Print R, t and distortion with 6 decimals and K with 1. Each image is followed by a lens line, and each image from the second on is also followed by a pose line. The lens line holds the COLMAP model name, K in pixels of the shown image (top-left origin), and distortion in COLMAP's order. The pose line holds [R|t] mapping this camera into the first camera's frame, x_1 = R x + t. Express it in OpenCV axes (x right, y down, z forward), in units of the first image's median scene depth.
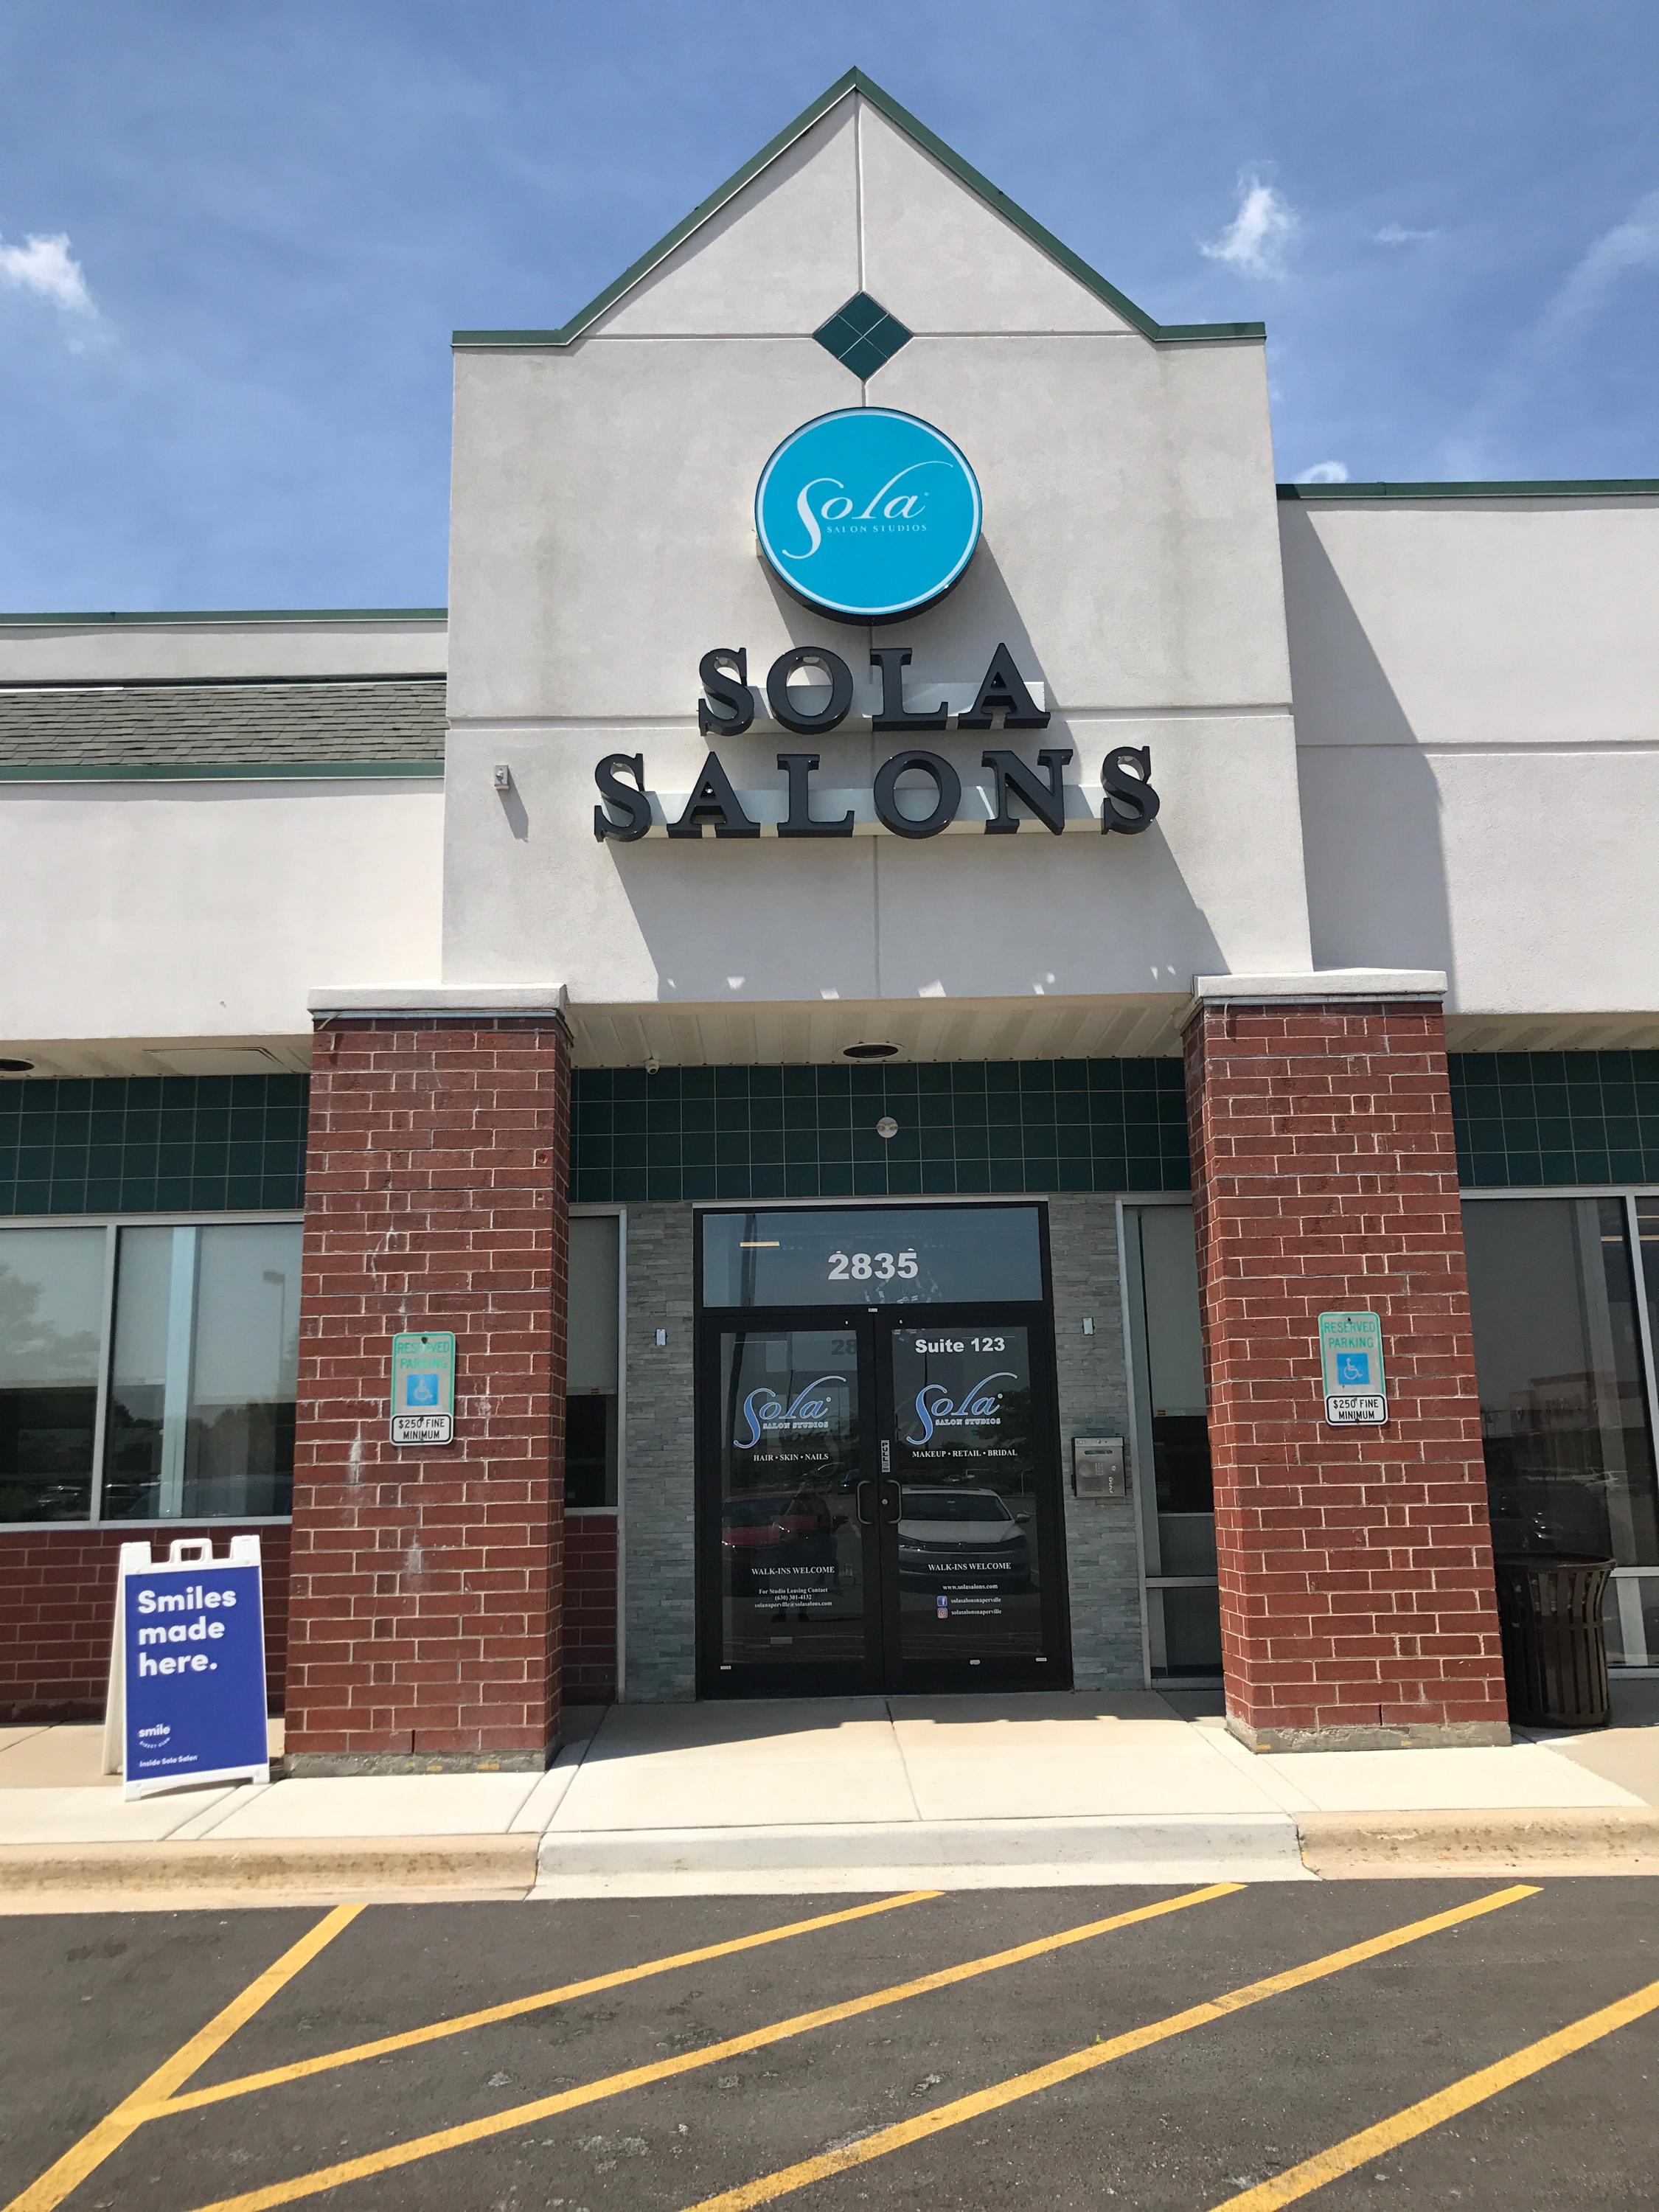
lens RADIAL K [[1846.3, 0, 829.5], [0, 1846.3, 1106.0], [0, 0, 1]] dist [0.245447, -0.885619]
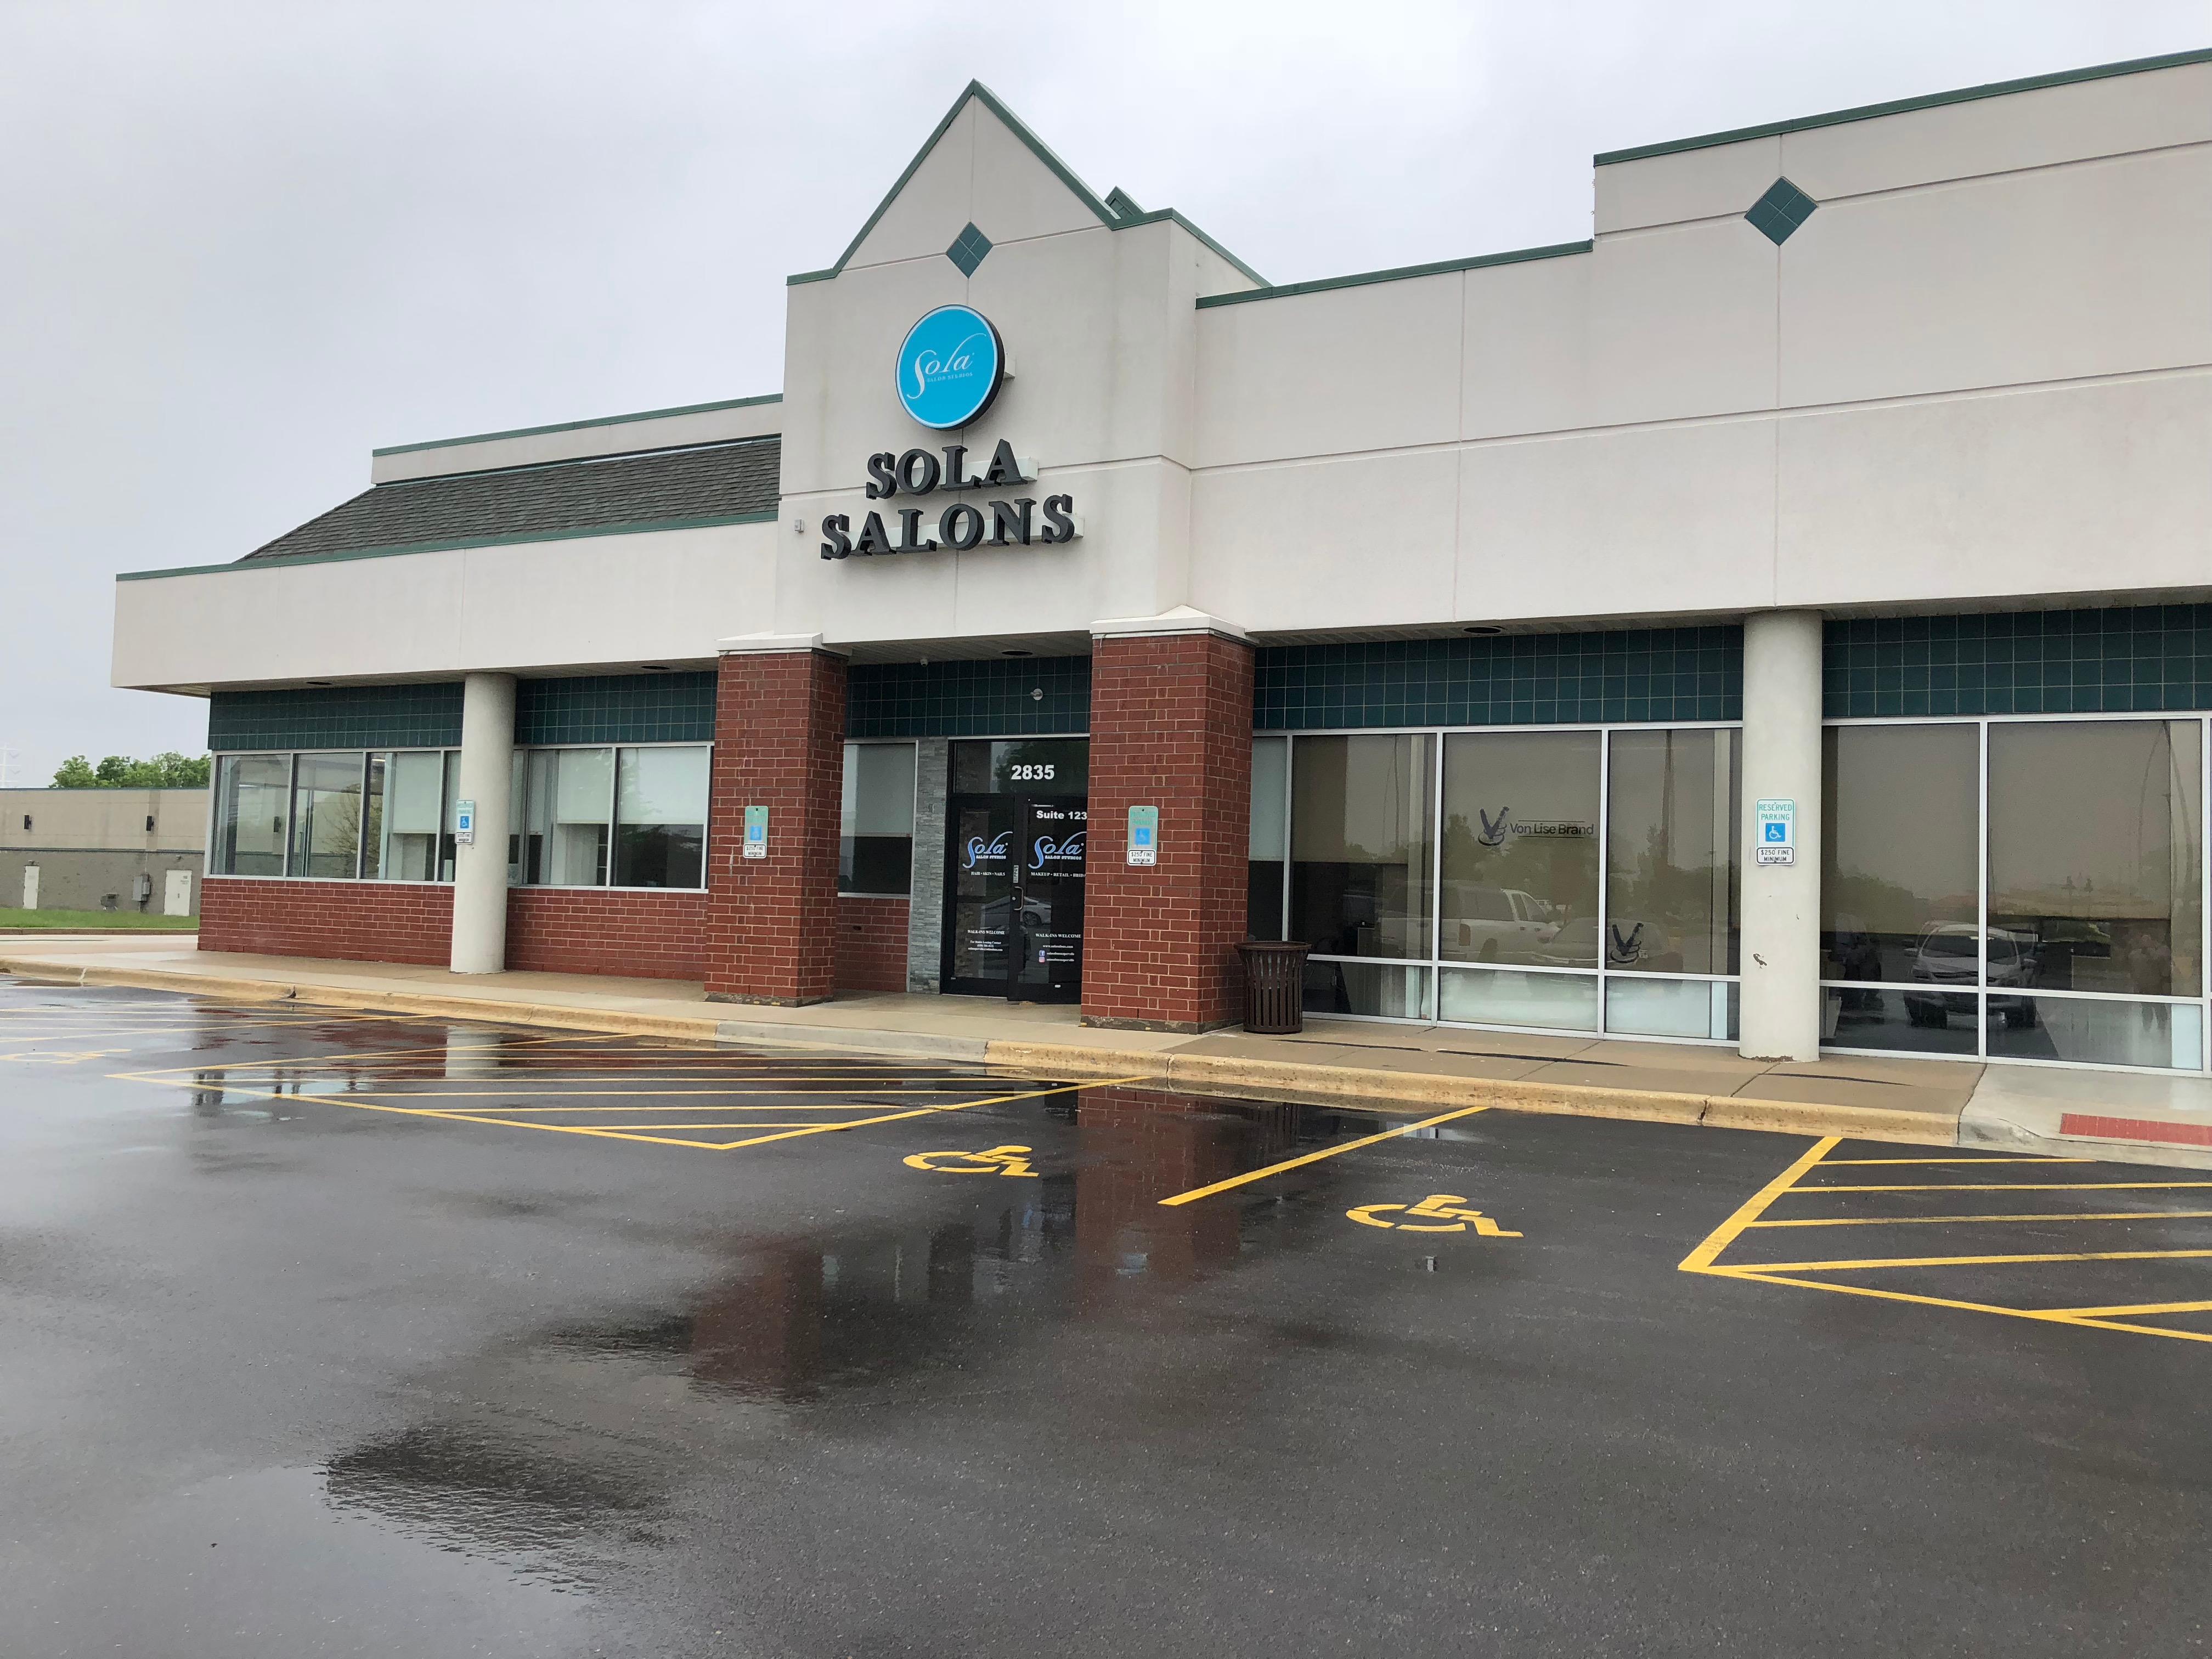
lens RADIAL K [[1789.9, 0, 1106.0], [0, 1789.9, 829.5], [0, 0, 1]] dist [0.123455, 0.001224]
pose [[0.867966, 0.029069, -0.495772, 0.993526], [0.050617, 0.987908, 0.146543, -0.114651], [0.494037, -0.152289, 0.856000, -0.482483]]
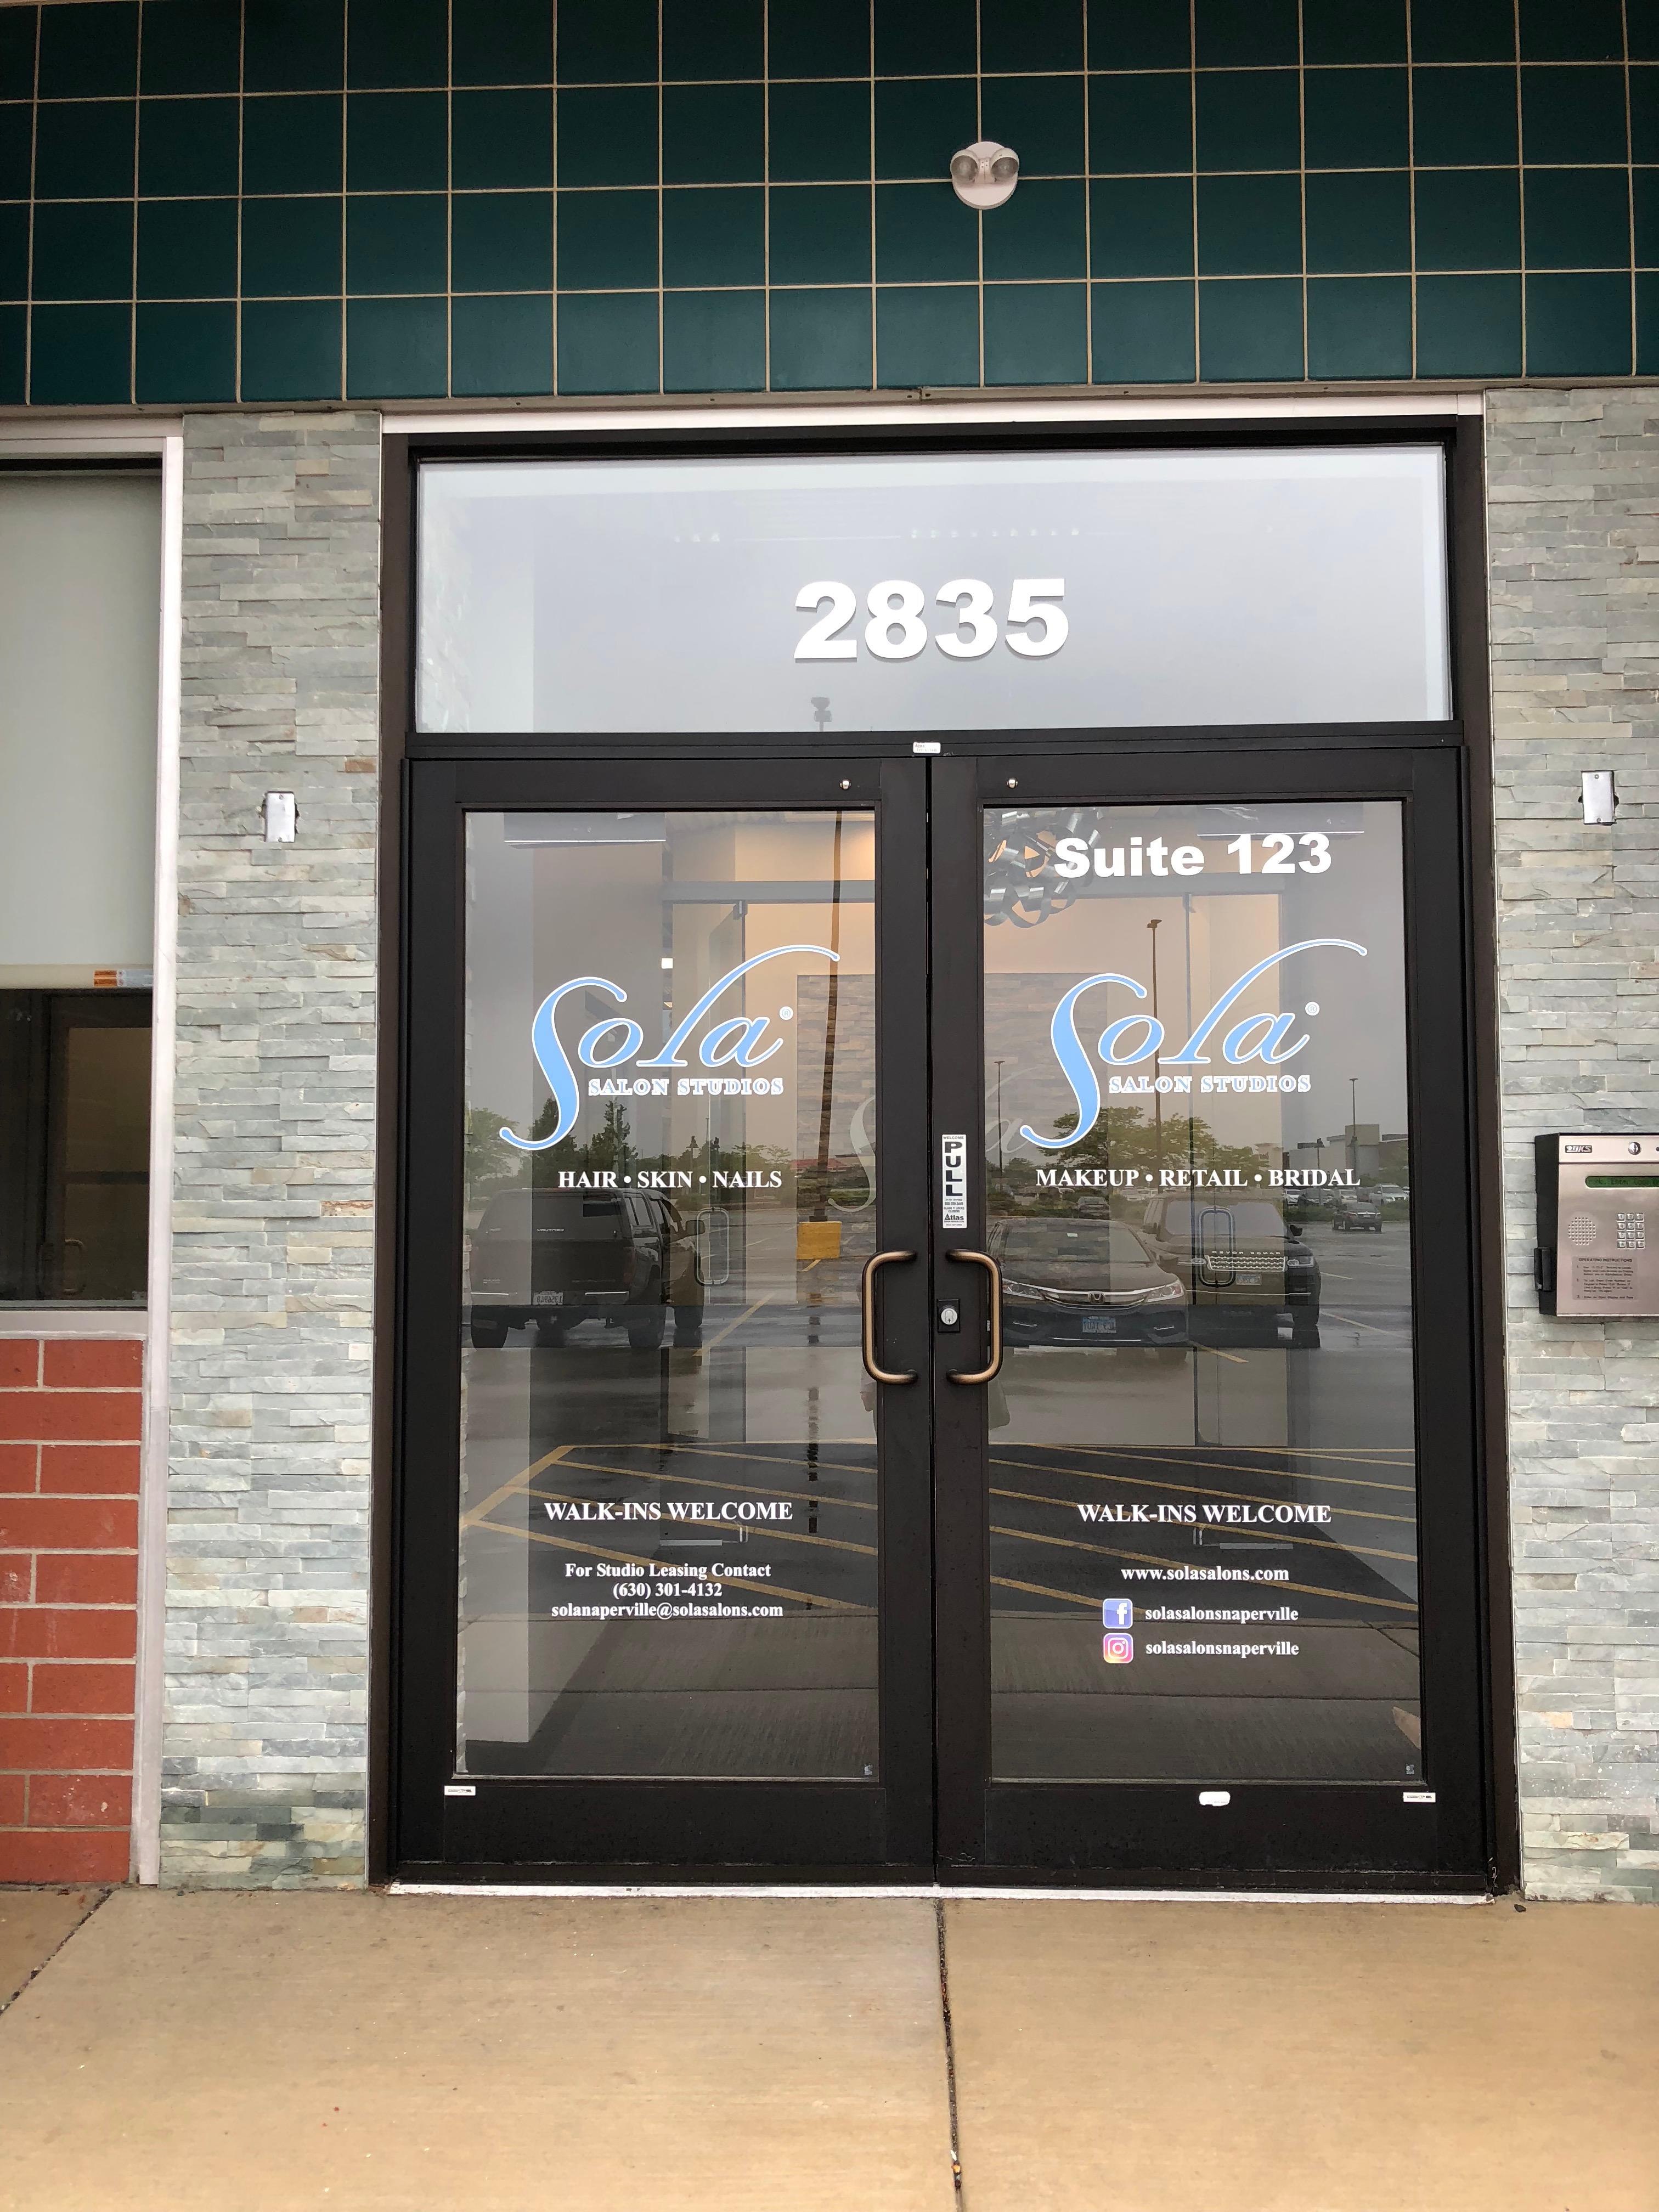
lens RADIAL K [[1808.8, 0, 829.5], [0, 1808.8, 1106.0], [0, 0, 1]] dist [0.010318, 0.004820]
pose [[0.998807, 0.017605, -0.045546, 0.022723], [-0.010653, 0.988839, 0.148605, 0.130602], [0.047654, -0.147943, 0.987847, 0.701396]]
